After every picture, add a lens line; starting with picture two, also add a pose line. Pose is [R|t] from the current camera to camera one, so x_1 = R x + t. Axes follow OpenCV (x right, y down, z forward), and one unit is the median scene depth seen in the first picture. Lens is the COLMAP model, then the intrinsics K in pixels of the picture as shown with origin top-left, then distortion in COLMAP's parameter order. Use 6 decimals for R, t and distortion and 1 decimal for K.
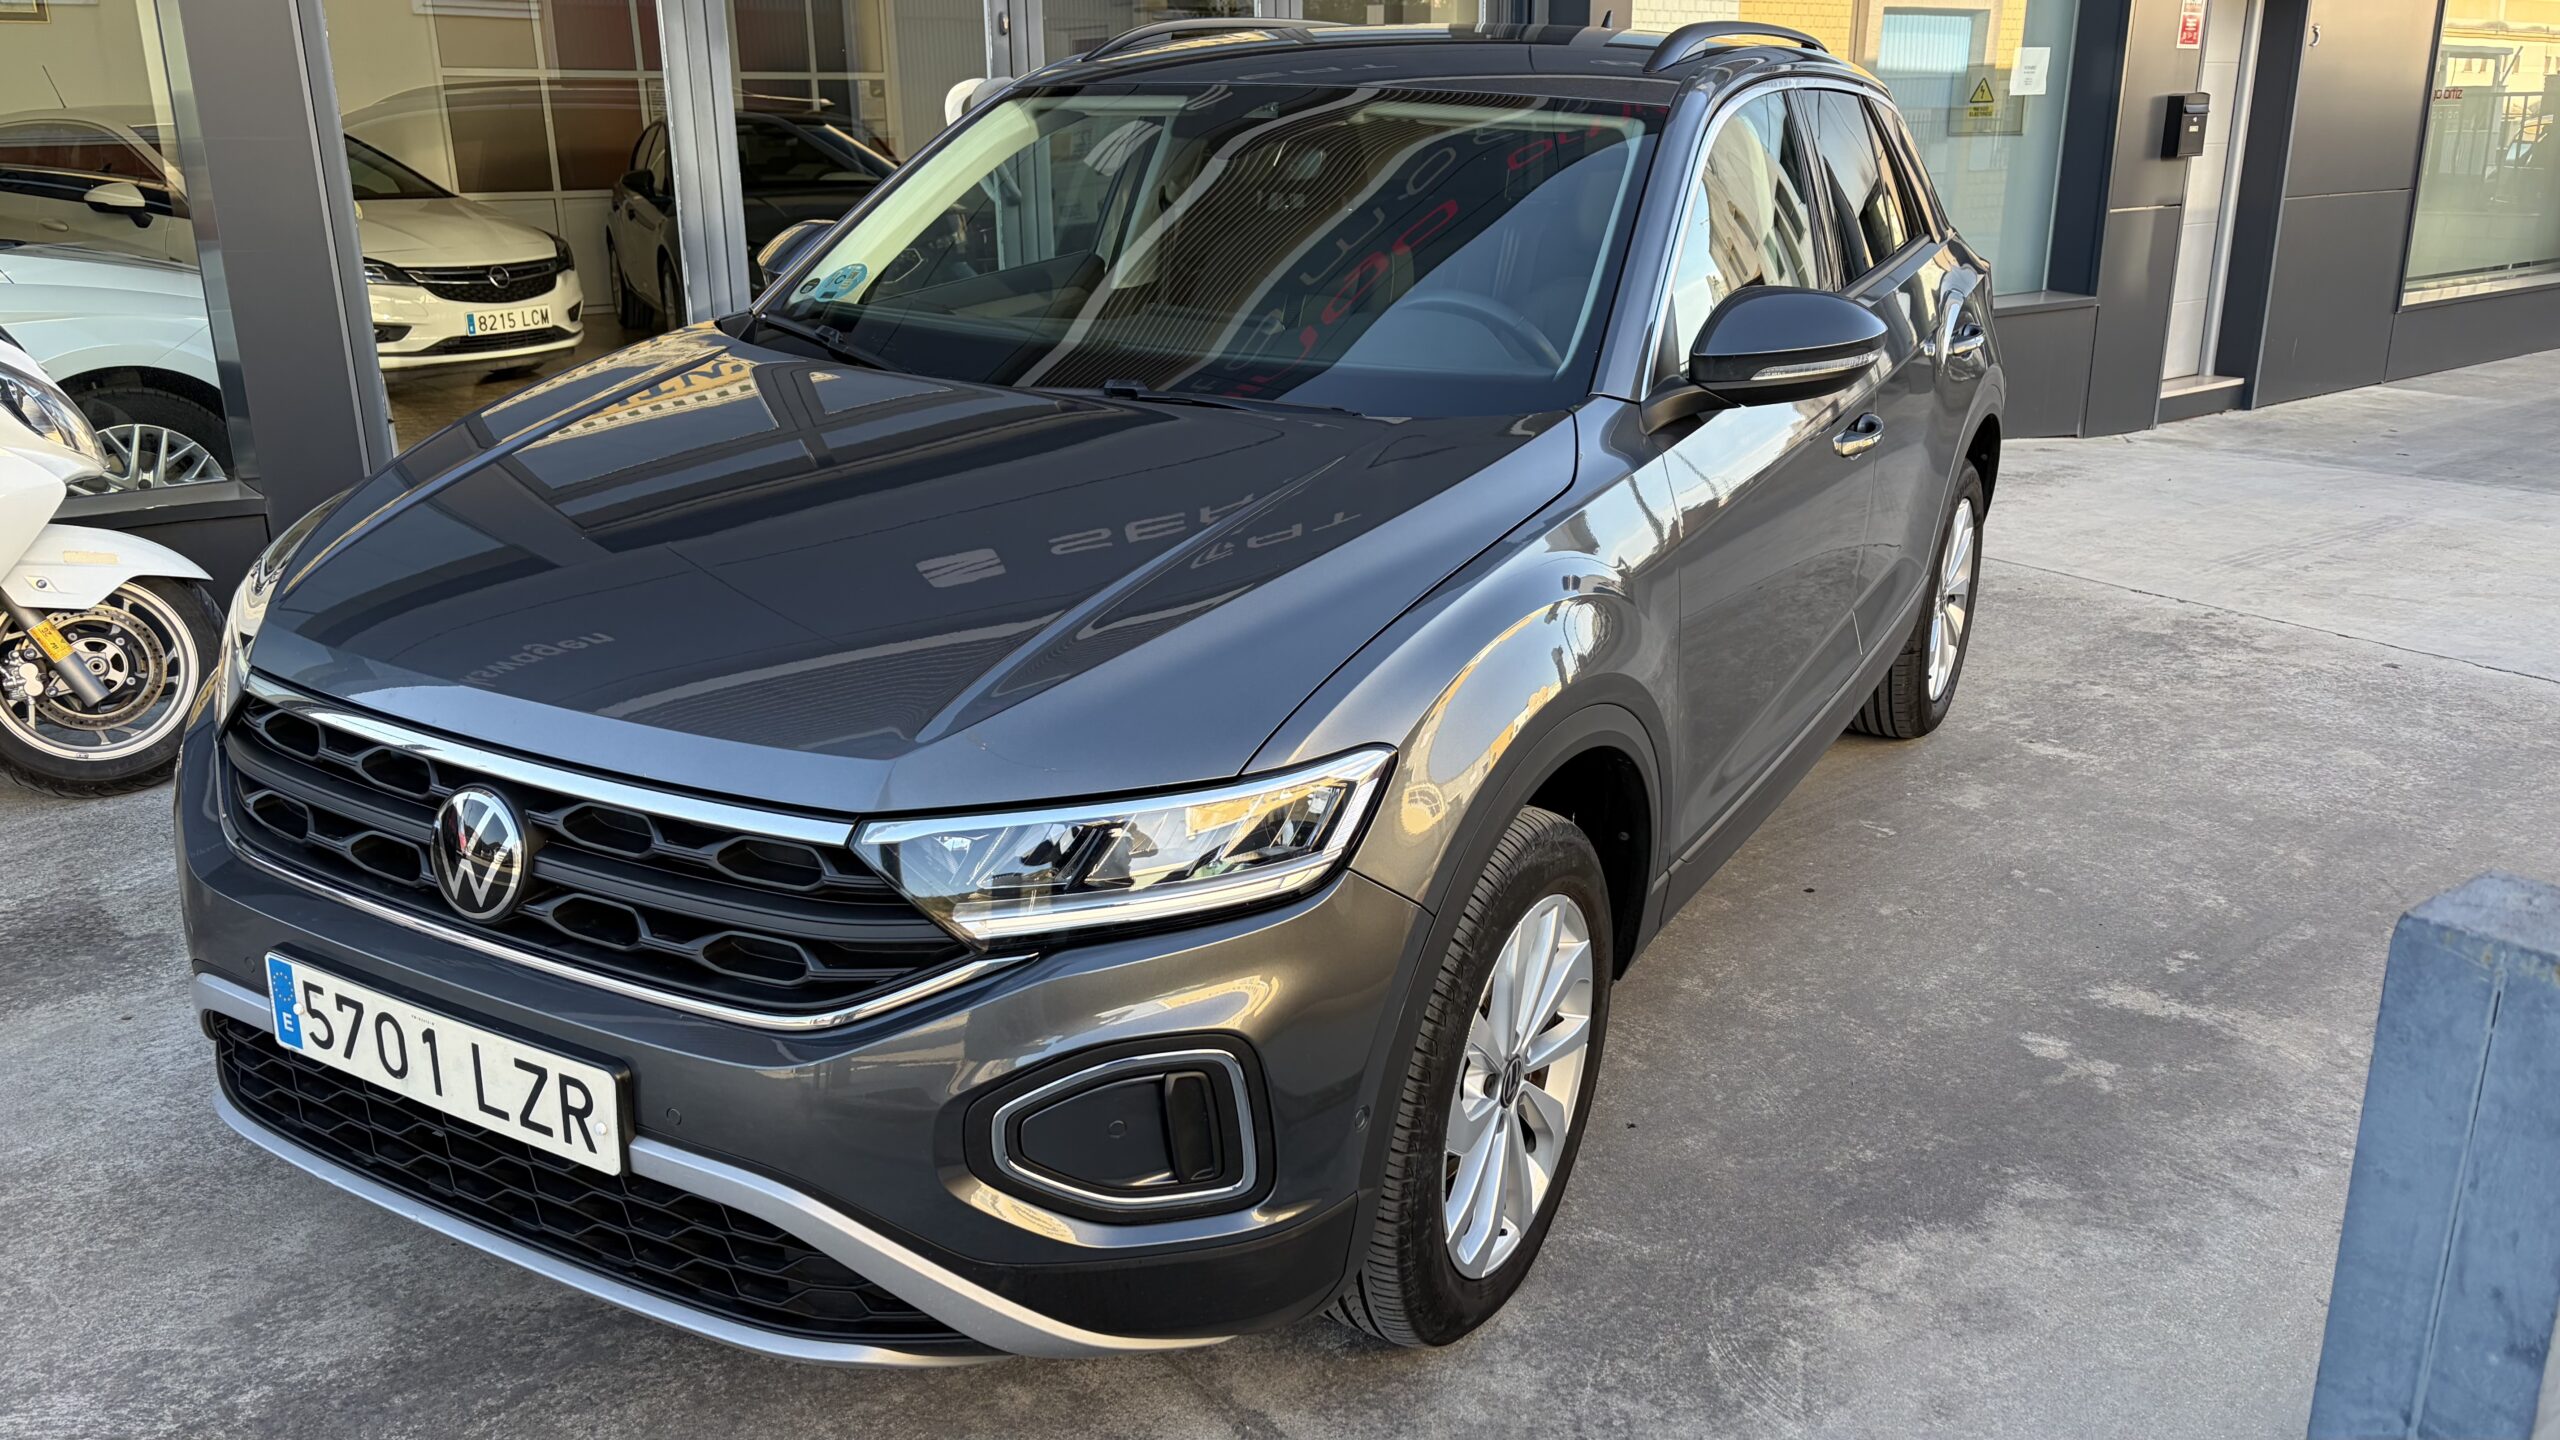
lens RADIAL K [[1896.2, 0, 1264.0], [0, 1896.2, 758.1], [0, 0, 1]] dist [0.014025, 0.000437]
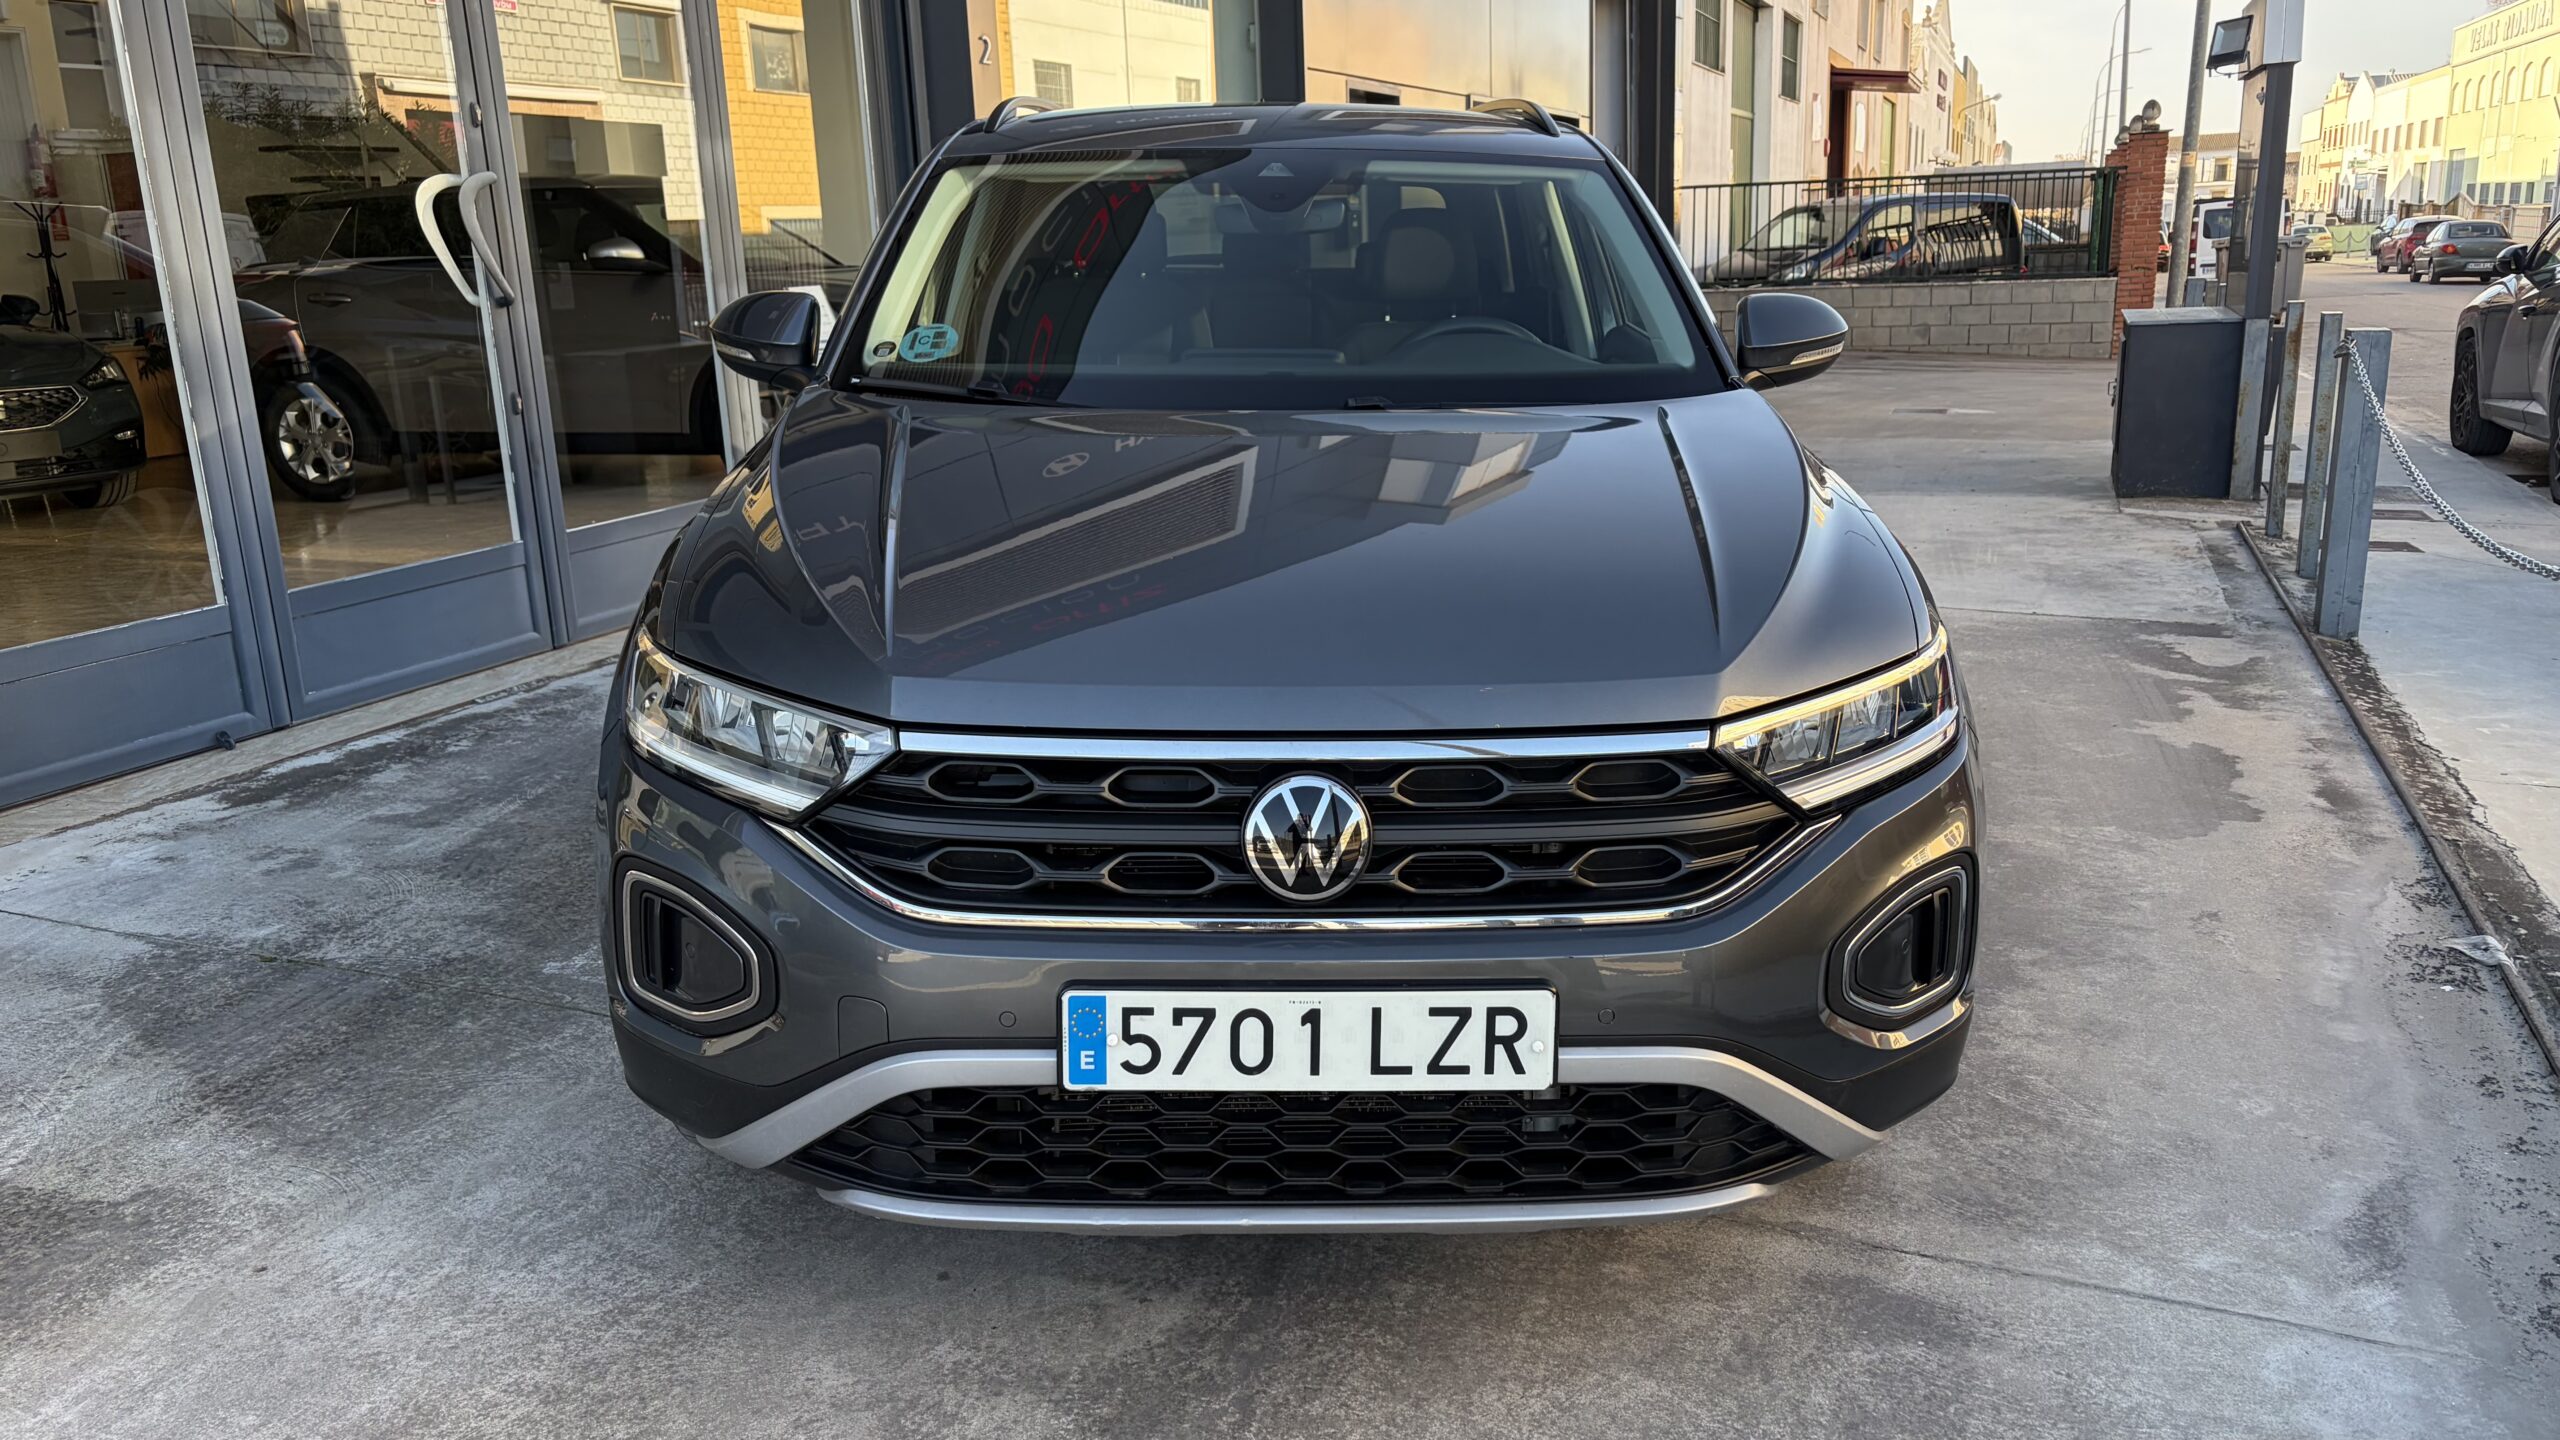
lens RADIAL K [[1918.5, 0, 1284.8], [0, 1918.5, 732.0], [0, 0, 1]] dist [0.066325, -0.074076]
pose [[0.854381, -0.145001, 0.499006, -0.954405], [0.179898, 0.983434, -0.022249, 0.014872], [-0.487514, 0.108780, 0.866313, 0.087943]]
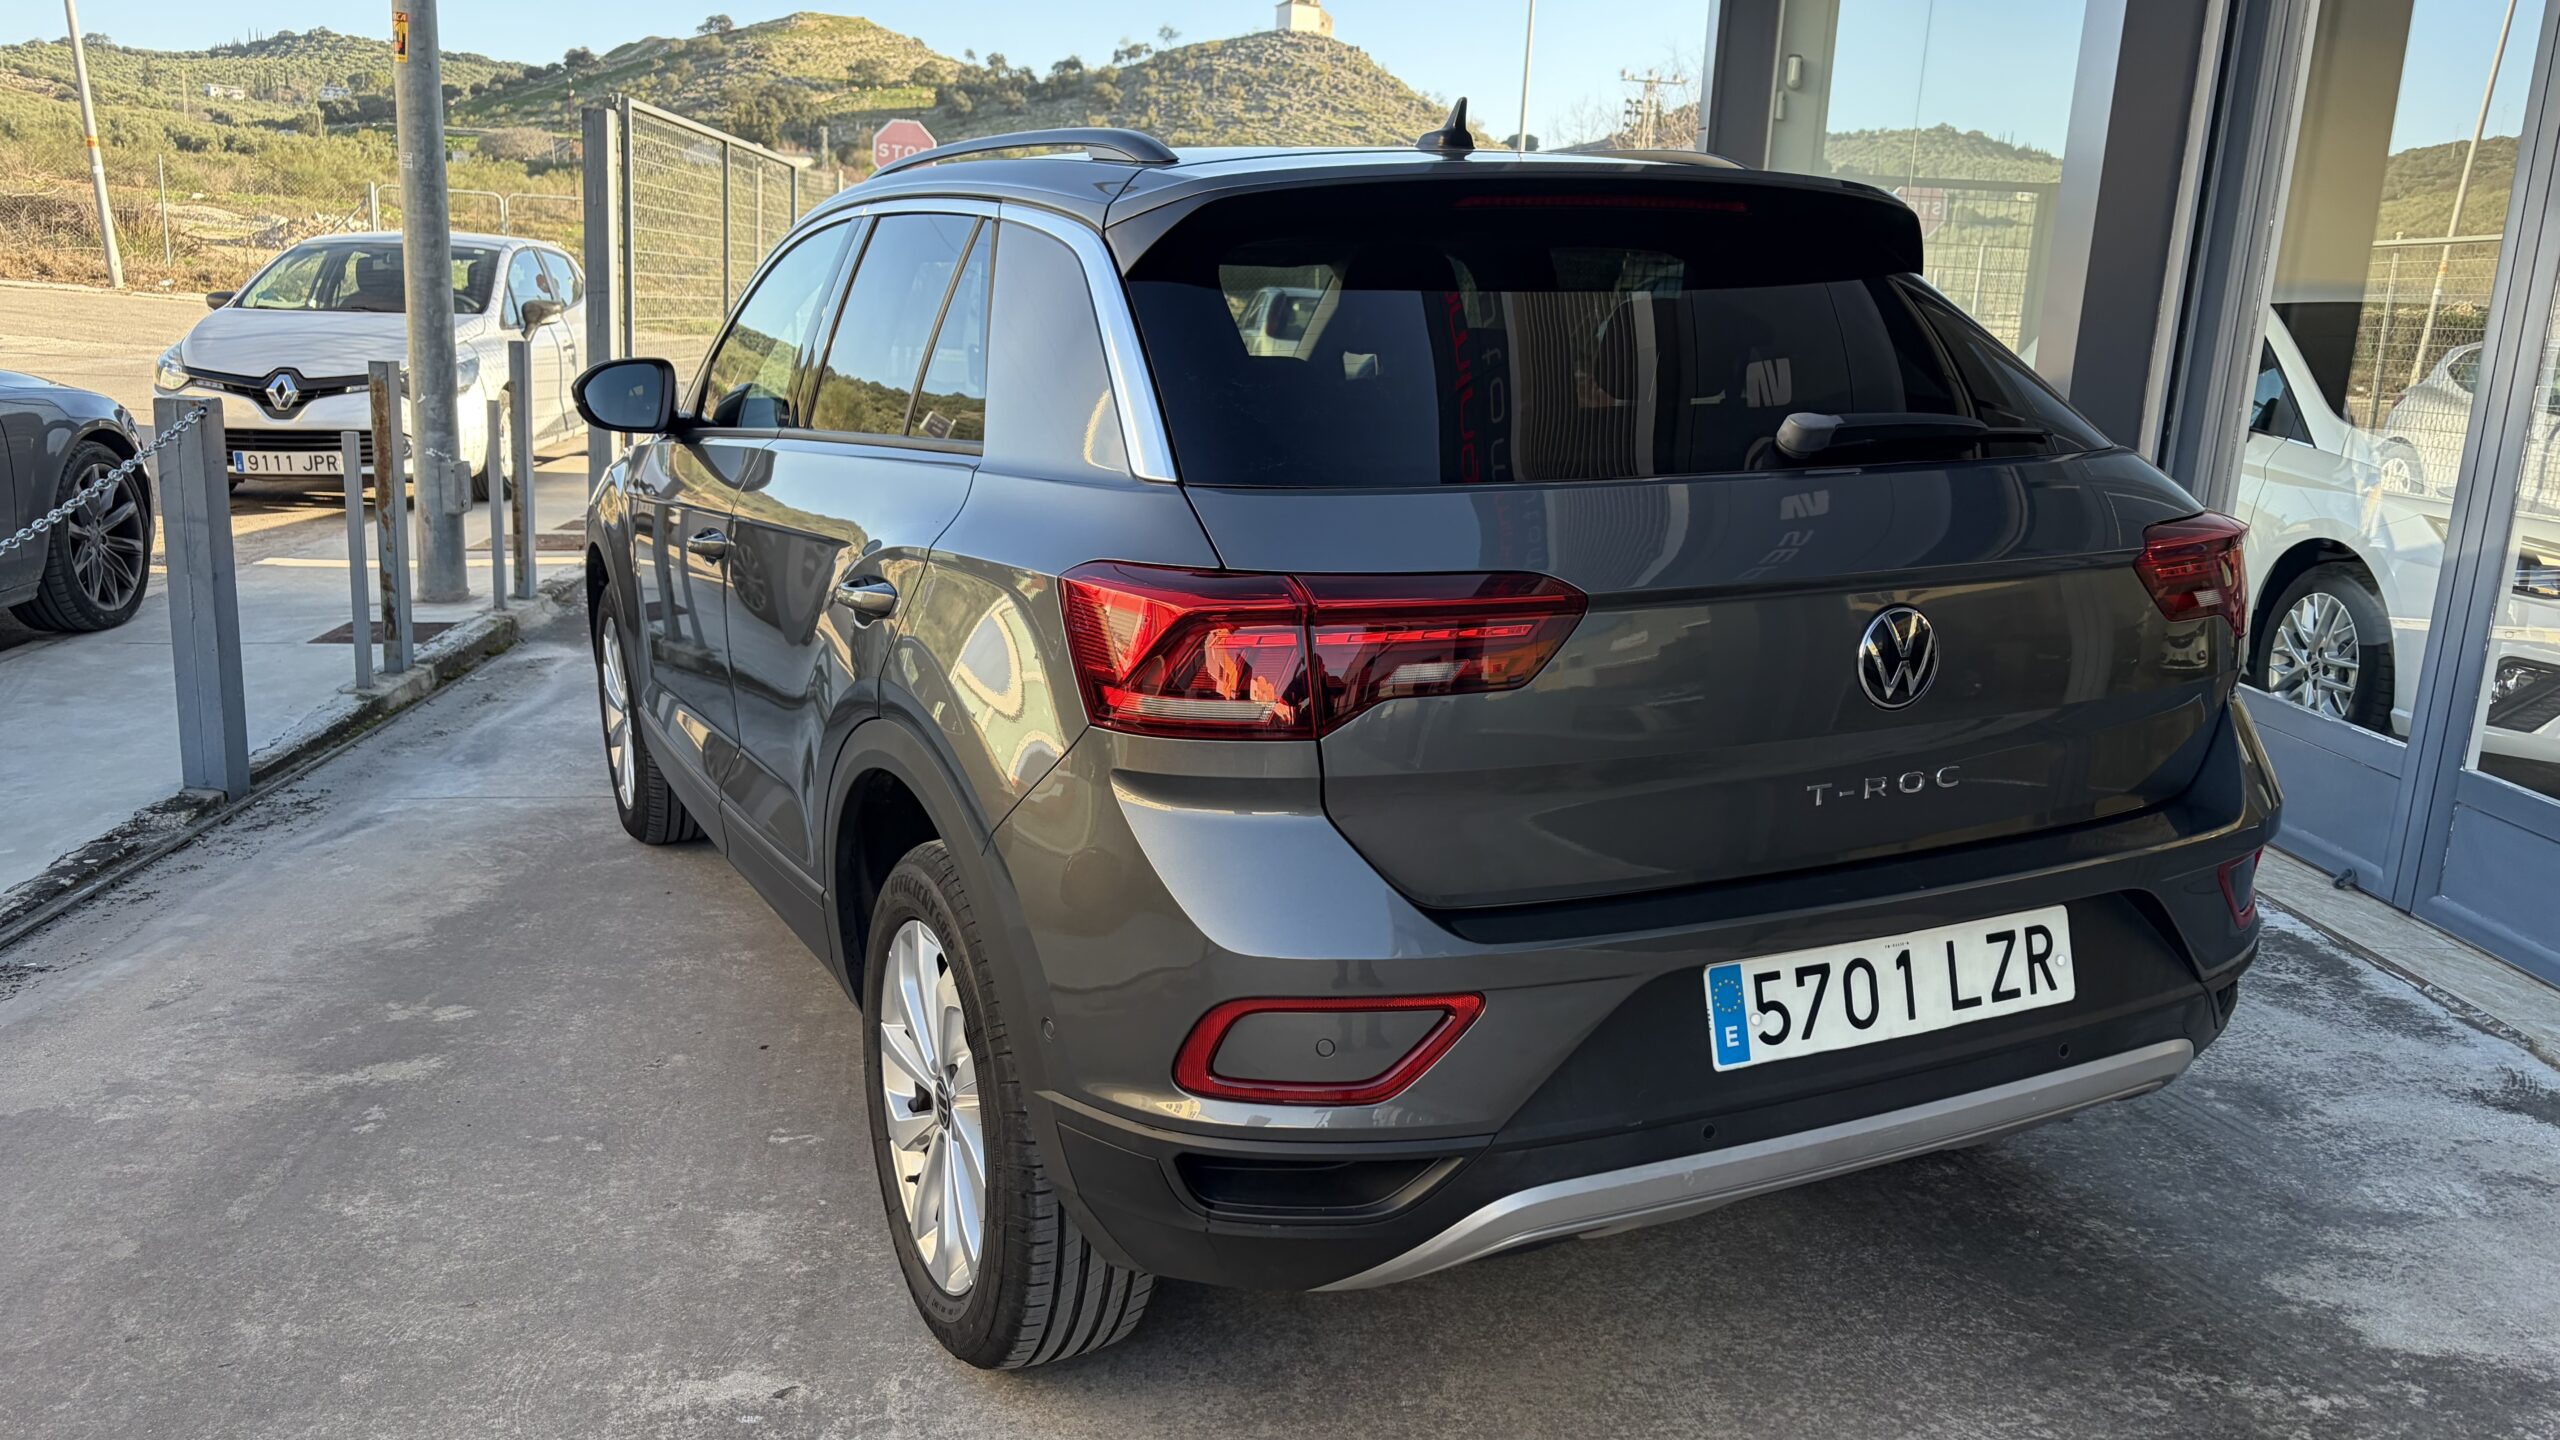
lens RADIAL K [[1941.1, 0, 1263.2], [0, 1941.1, 717.7], [0, 0, 1]] dist [0.014252, 0.001954]
pose [[-0.561600, 0.167779, -0.810219, 1.703589], [-0.288027, 0.878337, 0.381529, -0.966156], [0.775658, 0.447632, -0.444950, 2.925057]]
